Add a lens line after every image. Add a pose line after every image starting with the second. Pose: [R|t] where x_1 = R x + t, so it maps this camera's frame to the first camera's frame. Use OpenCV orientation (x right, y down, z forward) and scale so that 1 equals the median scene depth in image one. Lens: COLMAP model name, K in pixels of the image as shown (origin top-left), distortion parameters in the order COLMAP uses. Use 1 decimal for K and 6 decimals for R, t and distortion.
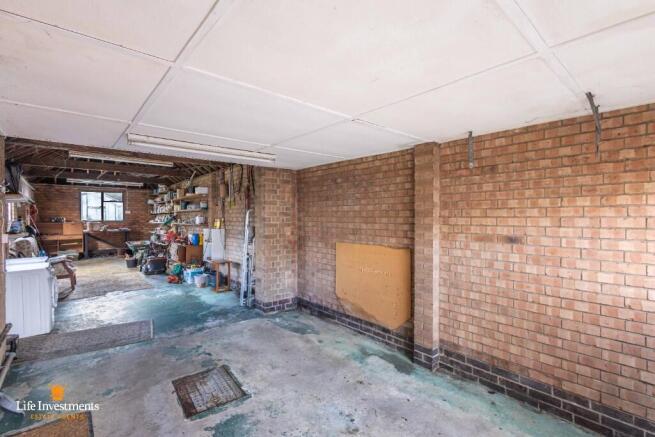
lens RADIAL K [[305.9, 0, 327.5], [0, 305.9, 218.5], [0, 0, 1]] dist [0.002829, 0.000310]
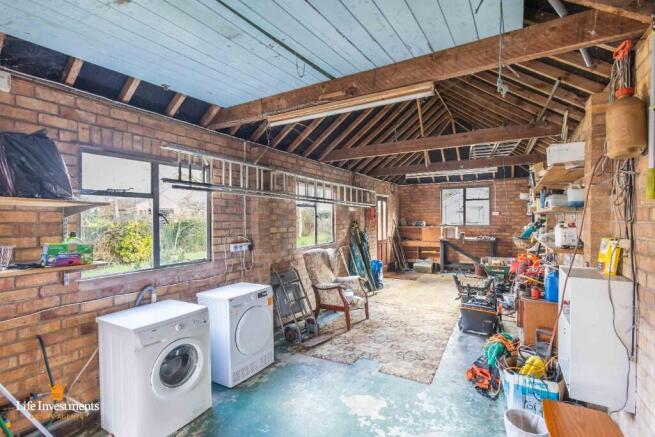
lens RADIAL K [[305.9, 0, 327.5], [0, 305.9, 218.5], [0, 0, 1]] dist [0.002829, 0.000310]
pose [[0.309057, 0.004961, -0.951031, -0.116940], [-0.001742, 0.999988, 0.004650, -0.013479], [0.951042, 0.000220, 0.309062, 0.463128]]
